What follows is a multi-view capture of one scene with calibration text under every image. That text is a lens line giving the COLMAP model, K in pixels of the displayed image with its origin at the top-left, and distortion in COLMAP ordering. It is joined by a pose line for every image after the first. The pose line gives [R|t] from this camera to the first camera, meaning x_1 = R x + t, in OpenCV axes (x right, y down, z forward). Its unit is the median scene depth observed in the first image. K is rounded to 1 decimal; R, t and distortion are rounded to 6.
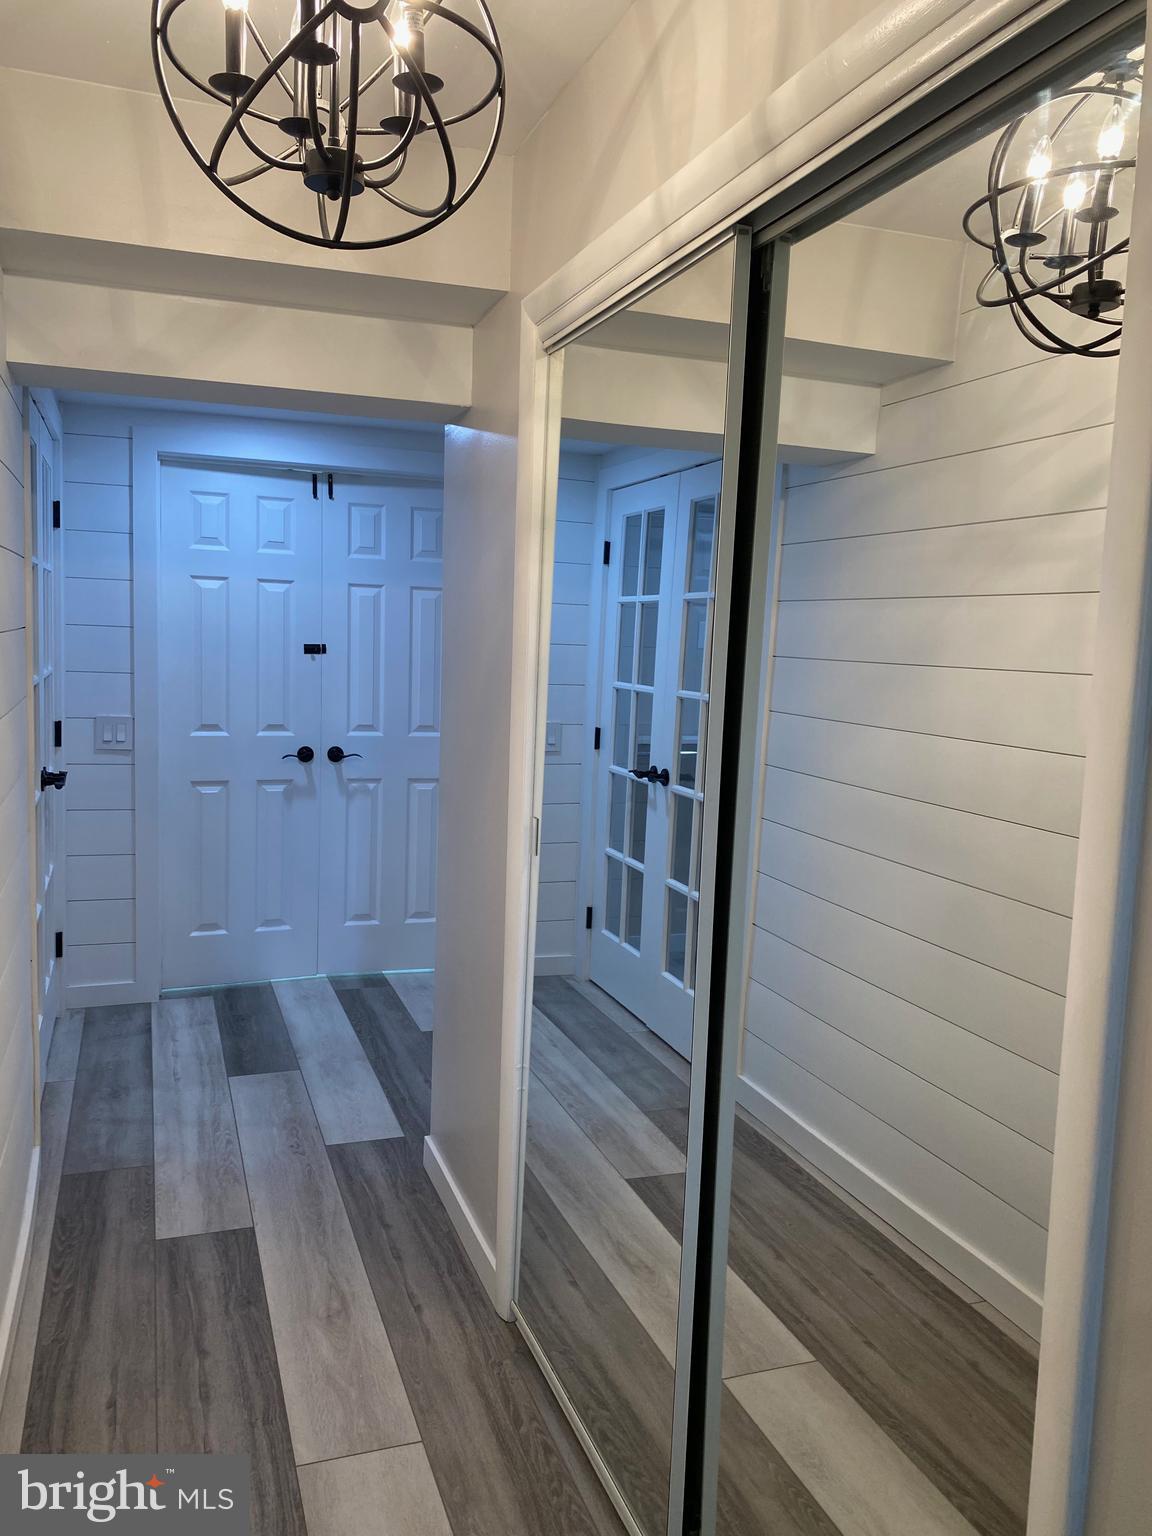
lens RADIAL K [[1173.2, 0, 576.0], [0, 1173.2, 768.0], [0, 0, 1]] dist [-0.000695, 0.006952]
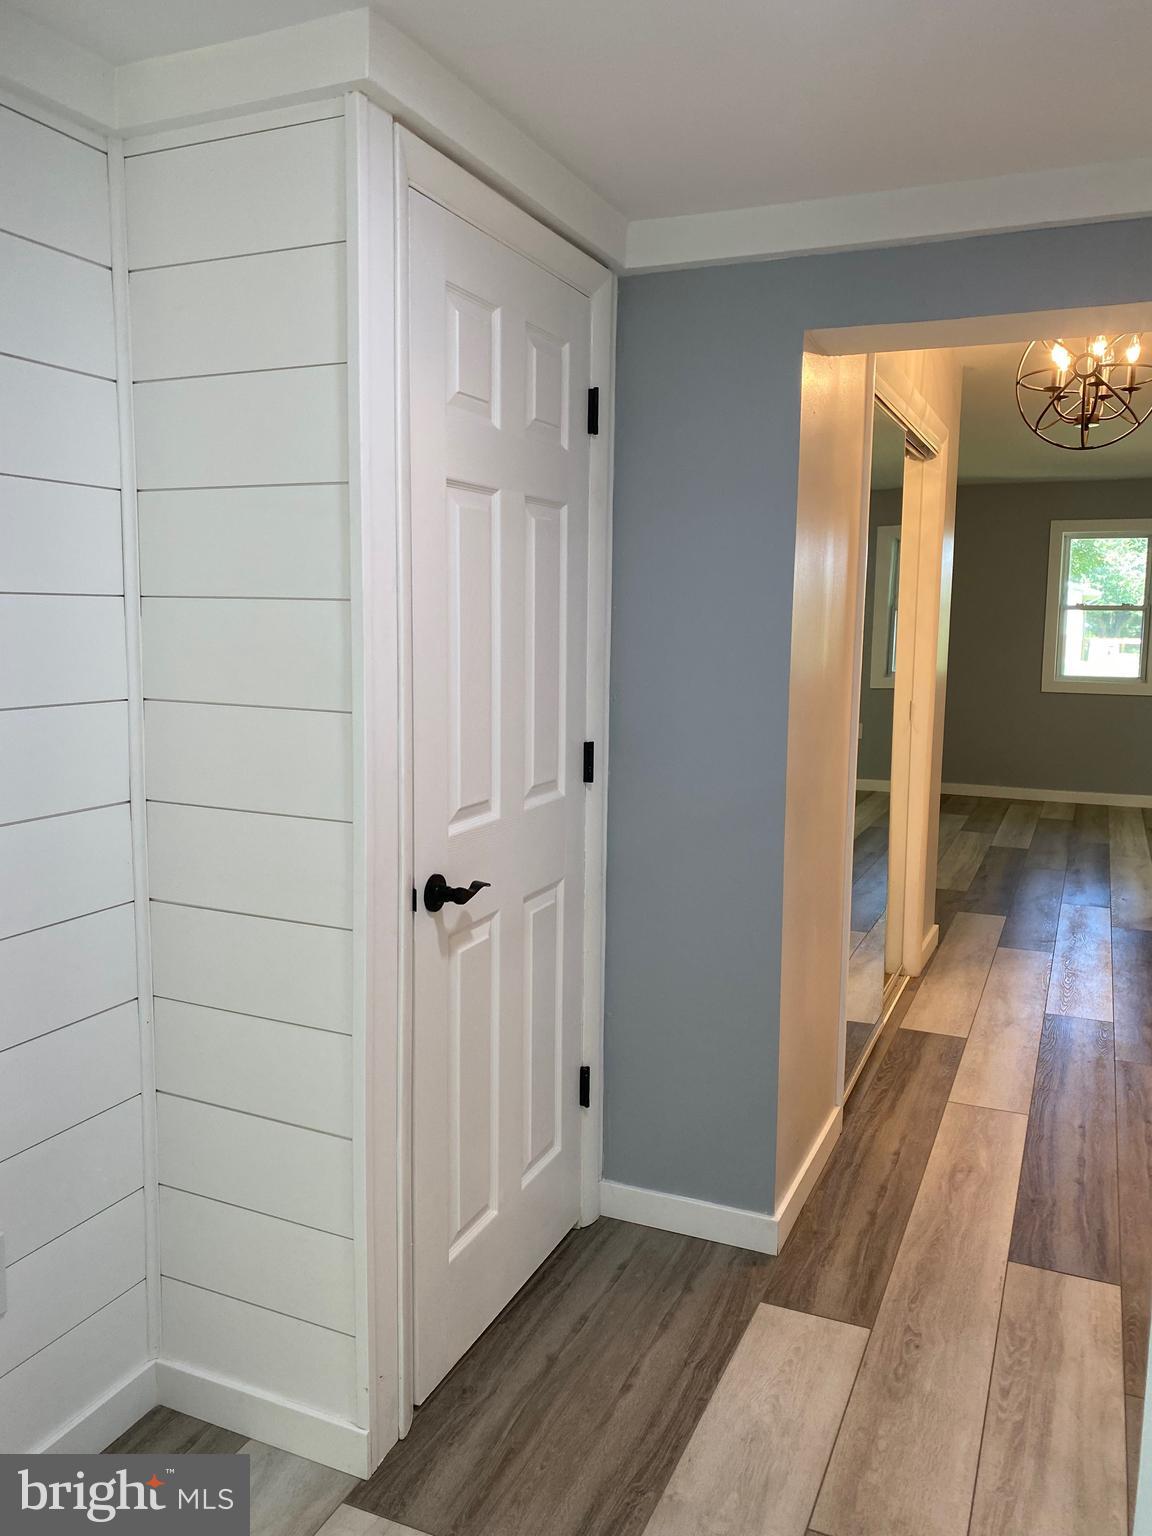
lens RADIAL K [[1173.2, 0, 576.0], [0, 1173.2, 768.0], [0, 0, 1]] dist [-0.000695, 0.006952]
pose [[-0.718772, -0.129604, 0.683059, -0.532352], [0.048340, 0.970777, 0.235064, -0.182267], [-0.693564, 0.201976, -0.691502, 1.568342]]
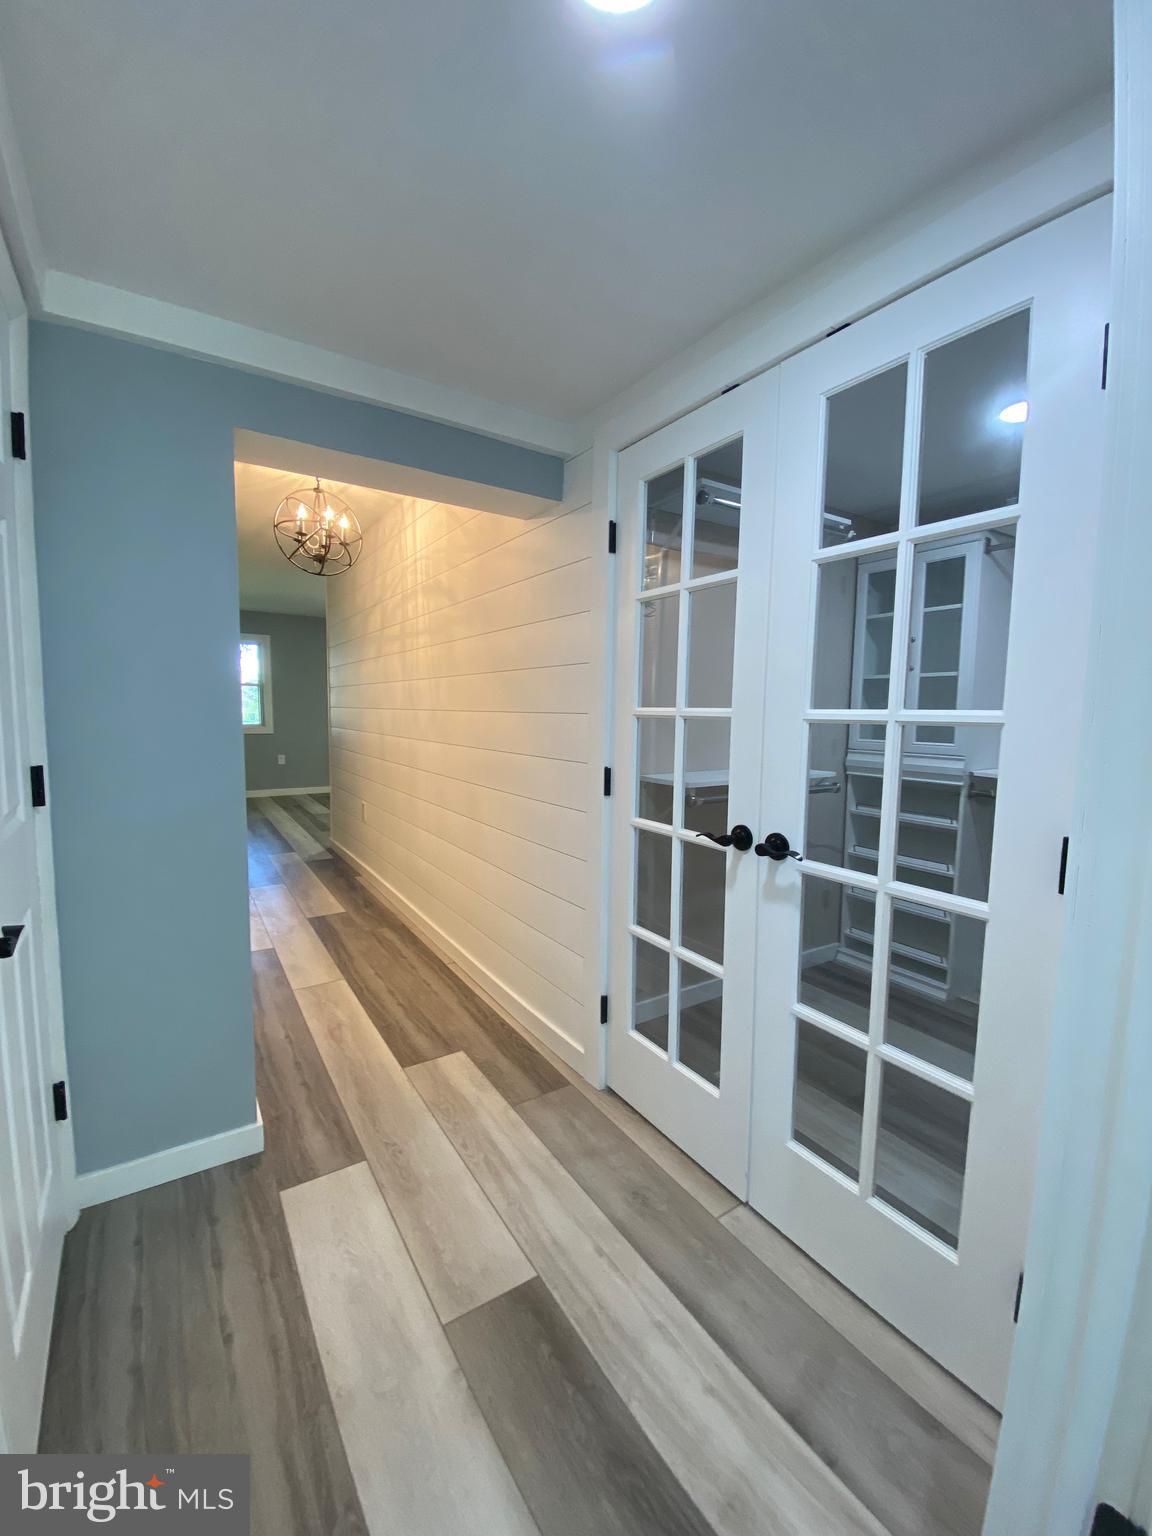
lens RADIAL K [[626.0, 0, 565.8], [0, 626.0, 767.7], [0, 0, 1]] dist [0.025026, -0.022556]
pose [[-0.976376, -0.024325, -0.214705, -0.260071], [-0.069555, 0.976137, 0.205713, -0.126299], [0.204578, 0.215787, -0.954769, 1.498186]]
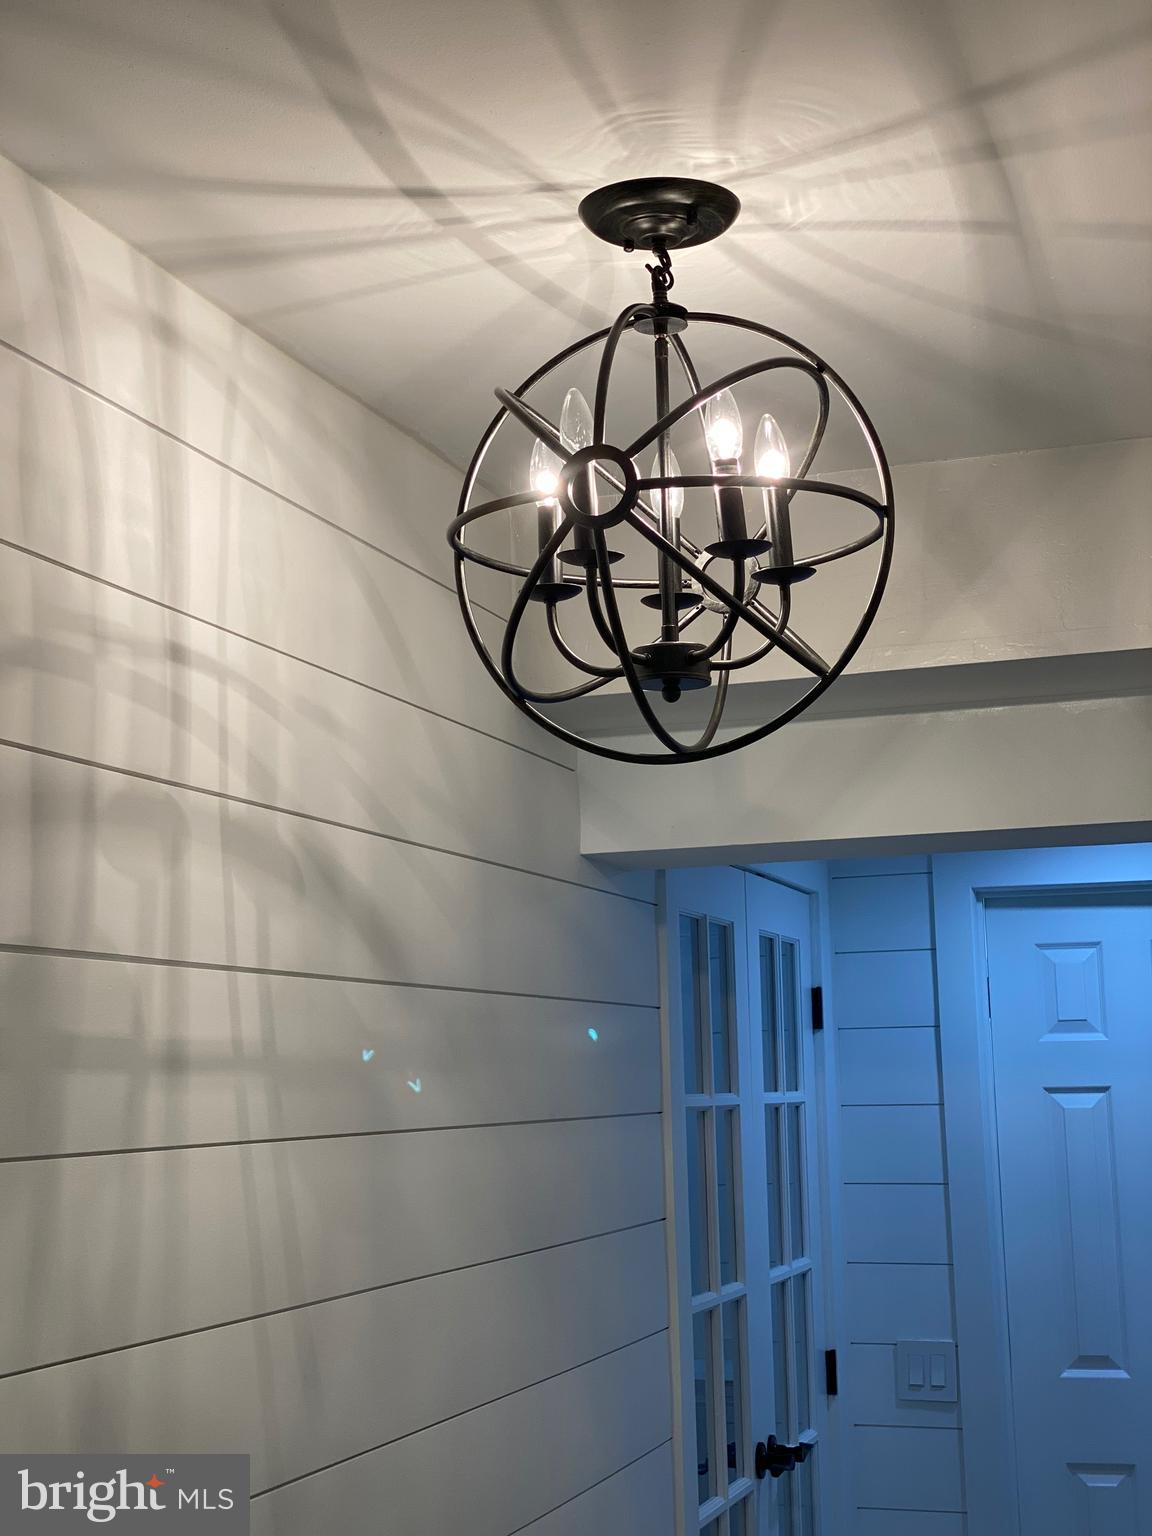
lens RADIAL K [[2375.5, 0, 576.0], [0, 2375.5, 768.0], [0, 0, 1]] dist [0.034583, 0.092223]
pose [[0.792074, -0.139462, -0.594280, 0.272824], [-0.019170, 0.967388, -0.252571, -0.022571], [0.610124, 0.211447, 0.763570, -0.086596]]
